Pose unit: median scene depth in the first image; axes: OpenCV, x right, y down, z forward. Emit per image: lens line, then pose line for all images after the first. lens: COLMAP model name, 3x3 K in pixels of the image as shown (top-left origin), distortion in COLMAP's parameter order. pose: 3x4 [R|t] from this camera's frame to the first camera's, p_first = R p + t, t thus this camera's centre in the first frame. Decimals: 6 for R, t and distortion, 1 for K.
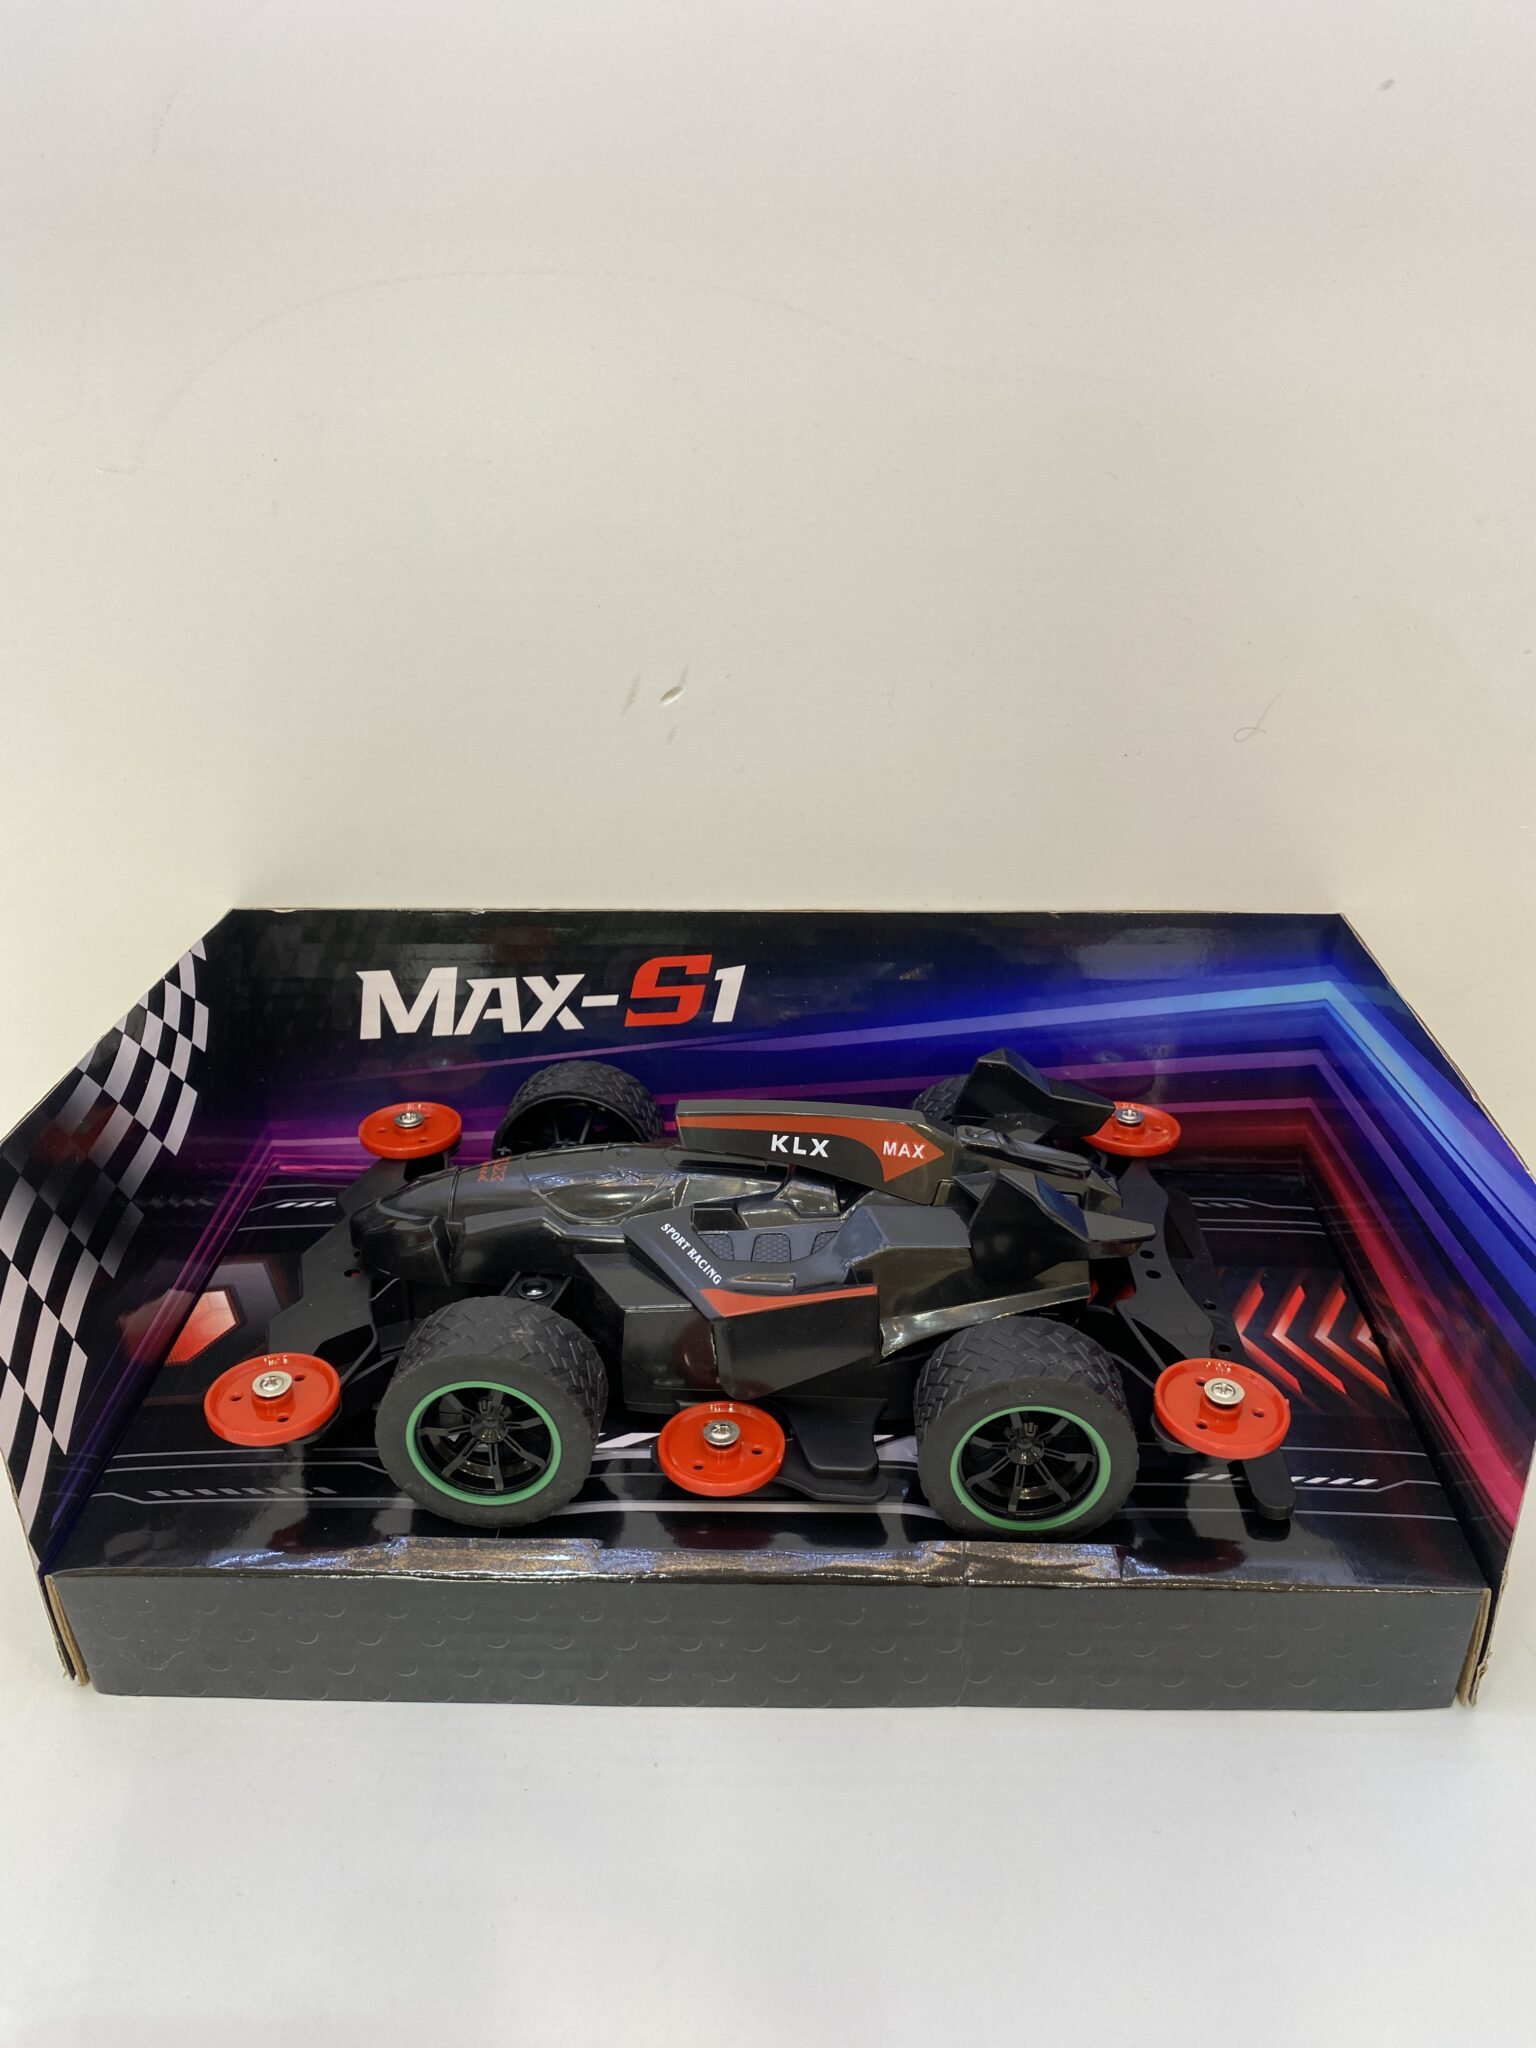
lens RADIAL K [[1575.3, 0, 795.4], [0, 1575.3, 1028.1], [0, 0, 1]] dist [0.135340, -0.358400]
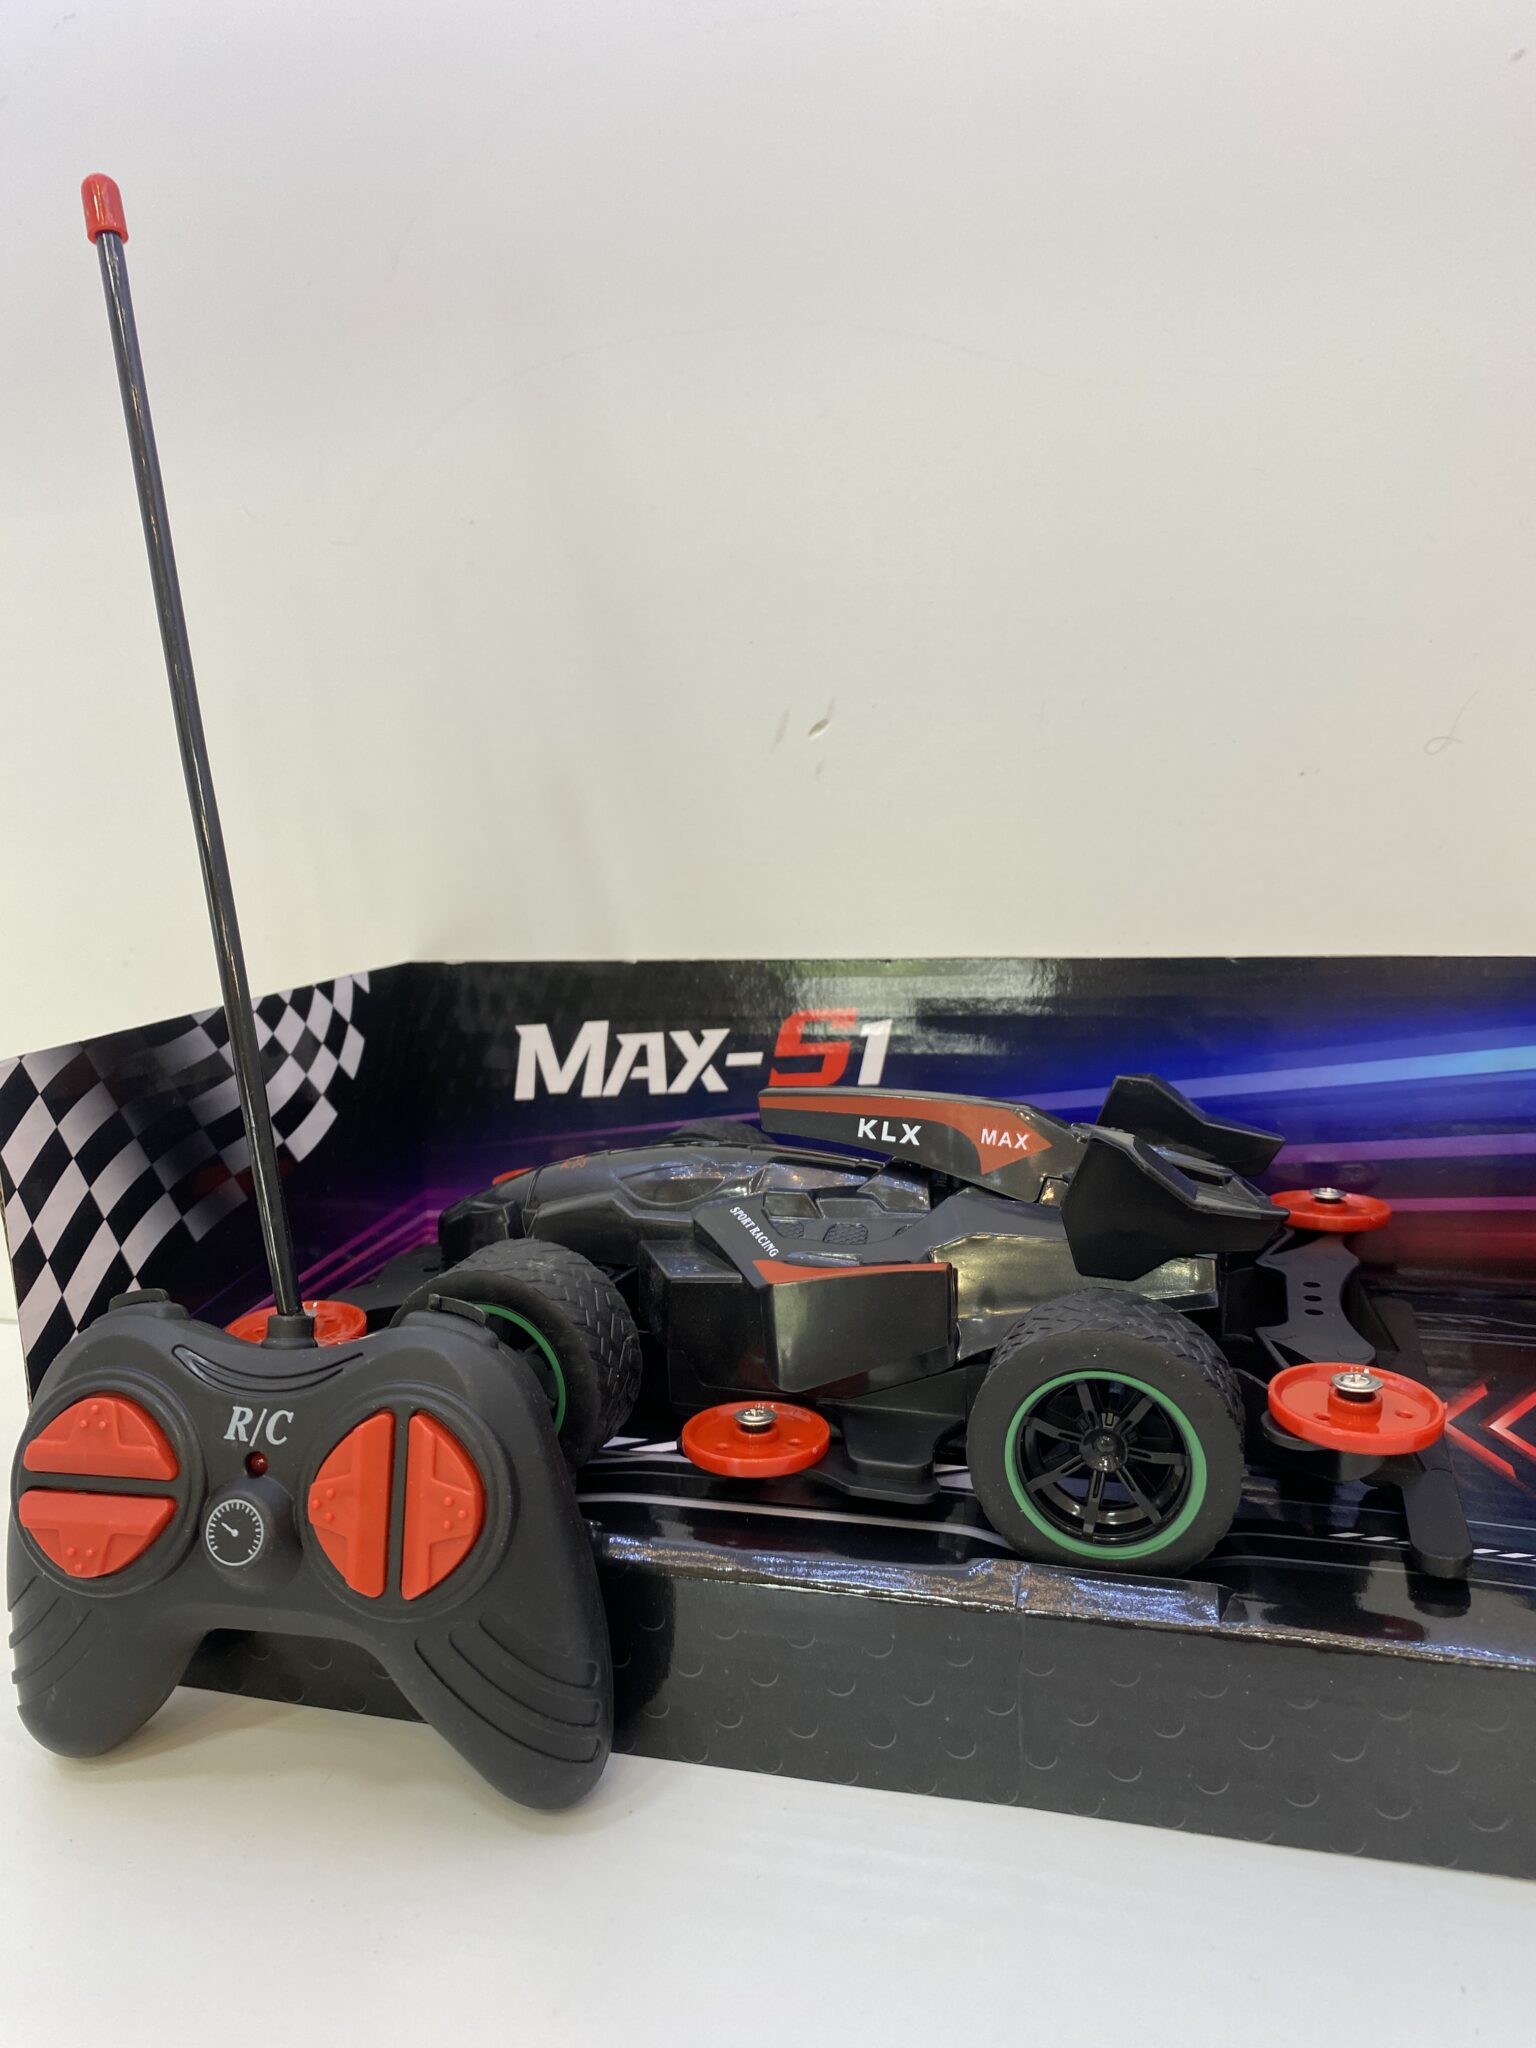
lens RADIAL K [[1575.3, 0, 795.4], [0, 1575.3, 1028.1], [0, 0, 1]] dist [0.135340, -0.358400]
pose [[0.966518, 0.009227, -0.256432, 0.179273], [-0.082167, 0.957862, -0.275226, 0.267084], [0.243087, 0.287081, 0.926549, 0.135904]]
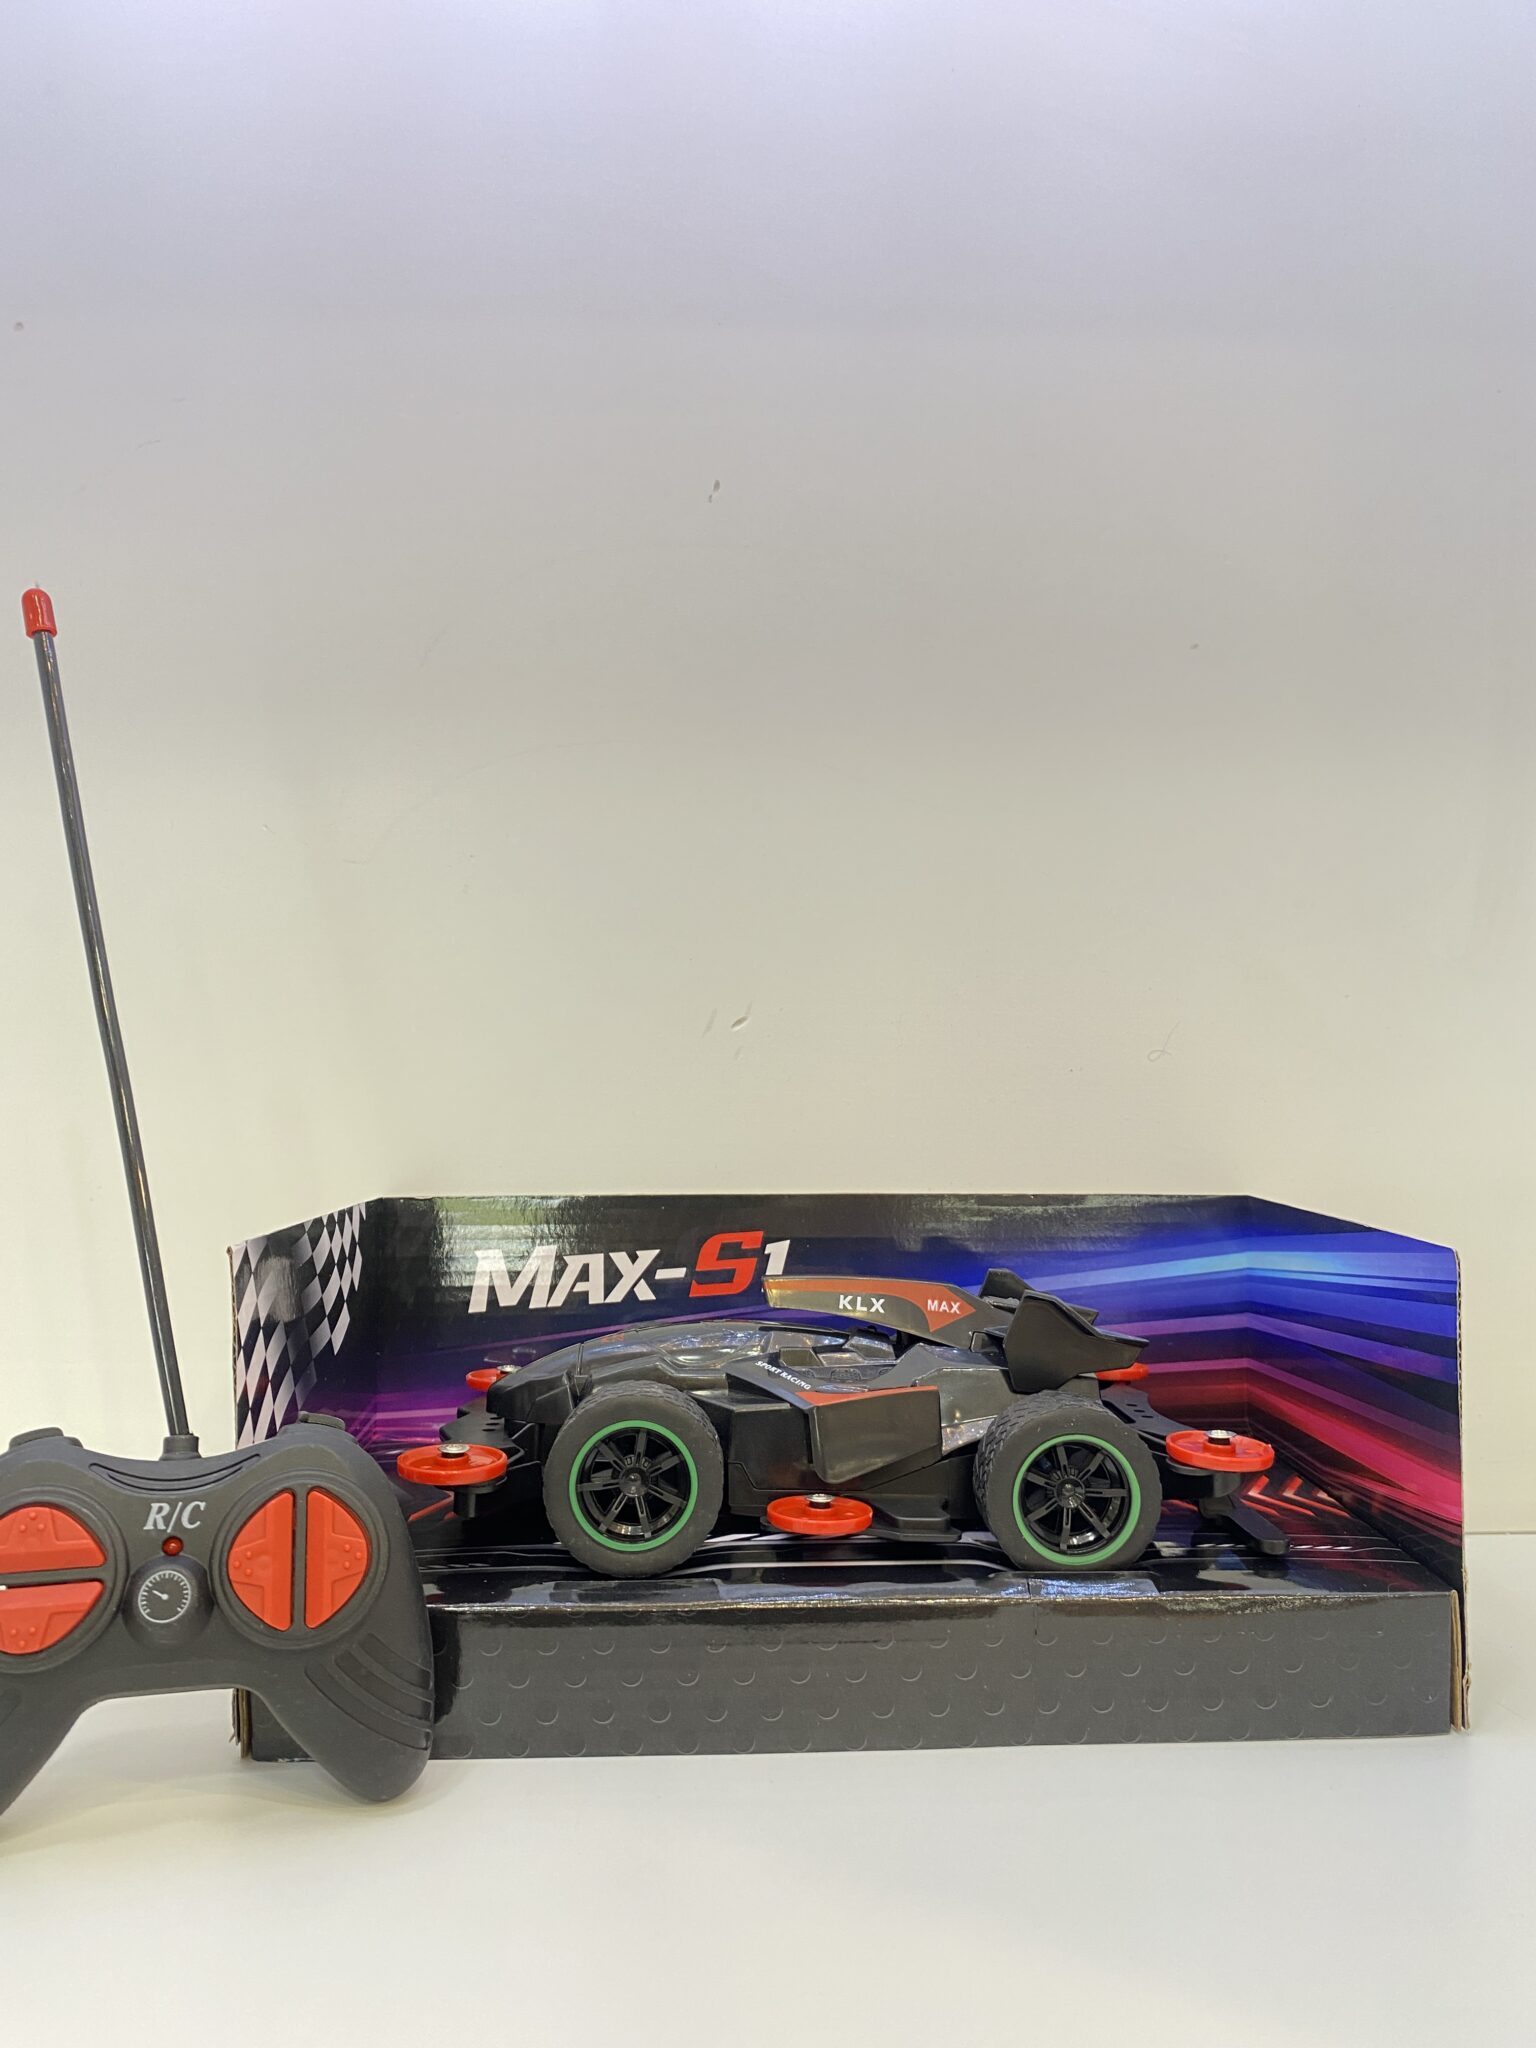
lens RADIAL K [[1610.2, 0, 773.4], [0, 1610.2, 994.5], [0, 0, 1]] dist [0.053648, -0.236423]
pose [[0.997397, 0.008135, 0.071642, -0.160515], [0.027998, 0.871952, -0.488790, 0.482393], [-0.066444, 0.489524, 0.869455, -0.235766]]
